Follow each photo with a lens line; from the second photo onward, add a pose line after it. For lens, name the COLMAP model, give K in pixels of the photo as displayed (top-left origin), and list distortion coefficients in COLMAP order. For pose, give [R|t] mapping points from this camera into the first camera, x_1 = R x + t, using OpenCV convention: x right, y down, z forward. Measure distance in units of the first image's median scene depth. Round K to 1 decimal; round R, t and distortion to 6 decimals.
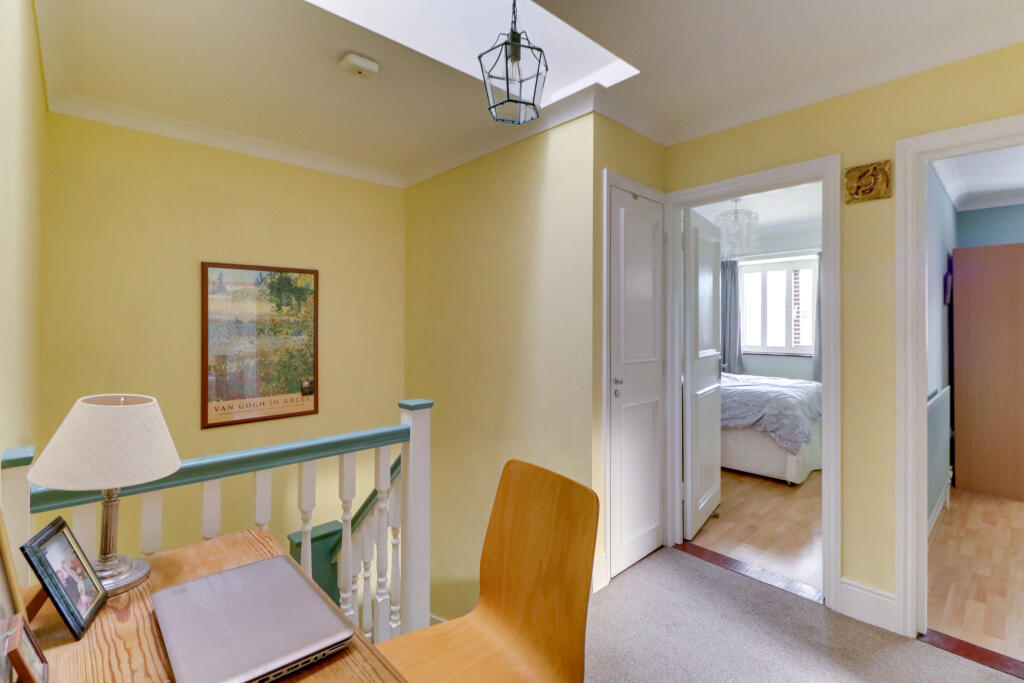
lens RADIAL K [[470.3, 0, 513.8], [0, 470.3, 315.8], [0, 0, 1]] dist [0.013606, -0.014255]
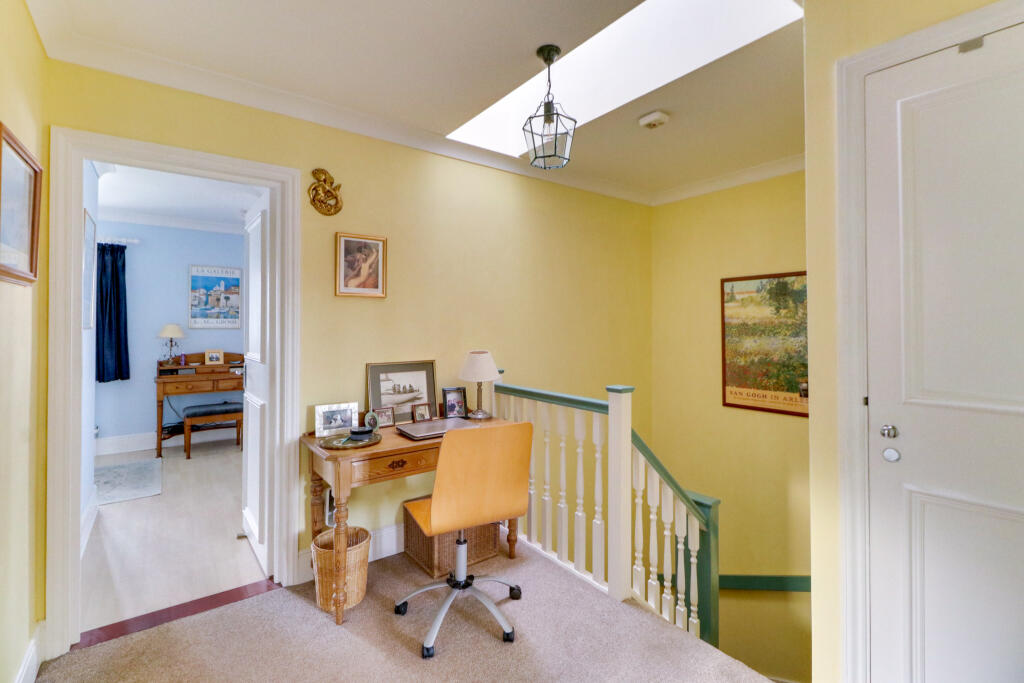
lens RADIAL K [[470.3, 0, 513.8], [0, 470.3, 315.8], [0, 0, 1]] dist [0.013606, -0.014255]
pose [[-0.114372, -0.022807, -0.993176, 0.671858], [0.015918, 0.999566, -0.024787, 0.011911], [0.993310, -0.018644, -0.113960, 0.539309]]
